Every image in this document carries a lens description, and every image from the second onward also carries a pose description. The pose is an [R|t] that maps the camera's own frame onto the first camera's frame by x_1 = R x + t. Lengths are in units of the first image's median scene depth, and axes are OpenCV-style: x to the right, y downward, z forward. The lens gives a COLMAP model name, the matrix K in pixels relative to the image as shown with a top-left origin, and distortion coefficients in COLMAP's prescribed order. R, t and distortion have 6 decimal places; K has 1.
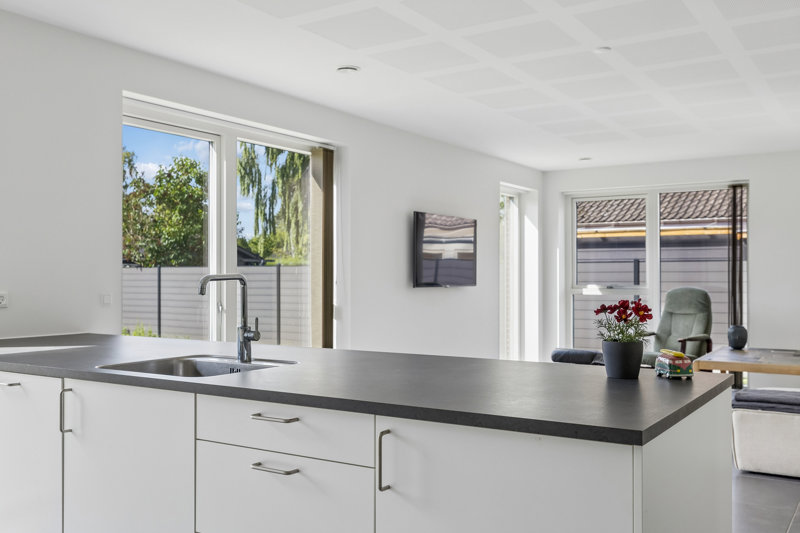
lens RADIAL K [[776.4, 0, 400.0], [0, 776.4, 266.5], [0, 0, 1]] dist [0.000147, -0.002518]
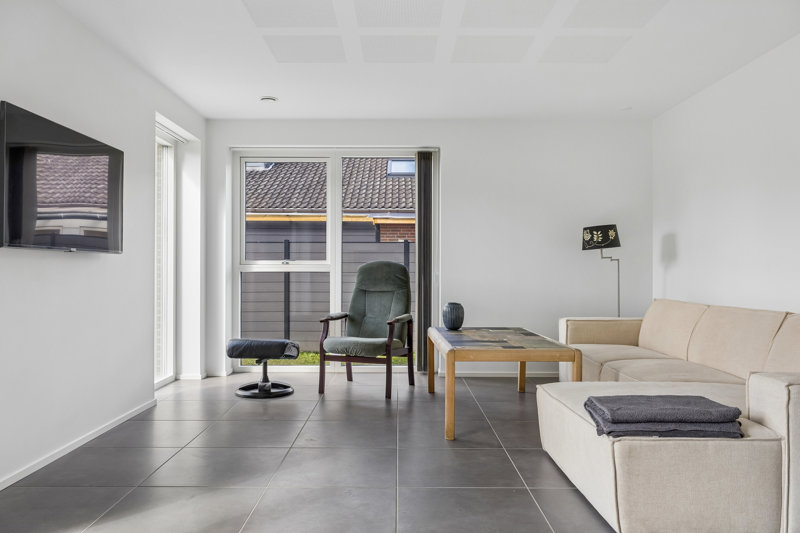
lens RADIAL K [[600.6, 0, 400.0], [0, 600.6, 266.5], [0, 0, 1]] dist [0.023011, 0.001465]
pose [[0.843162, 0.005661, 0.537630, 0.018269], [-0.009796, 0.999940, 0.004834, 0.025830], [-0.537571, -0.009343, 0.843167, 0.365258]]
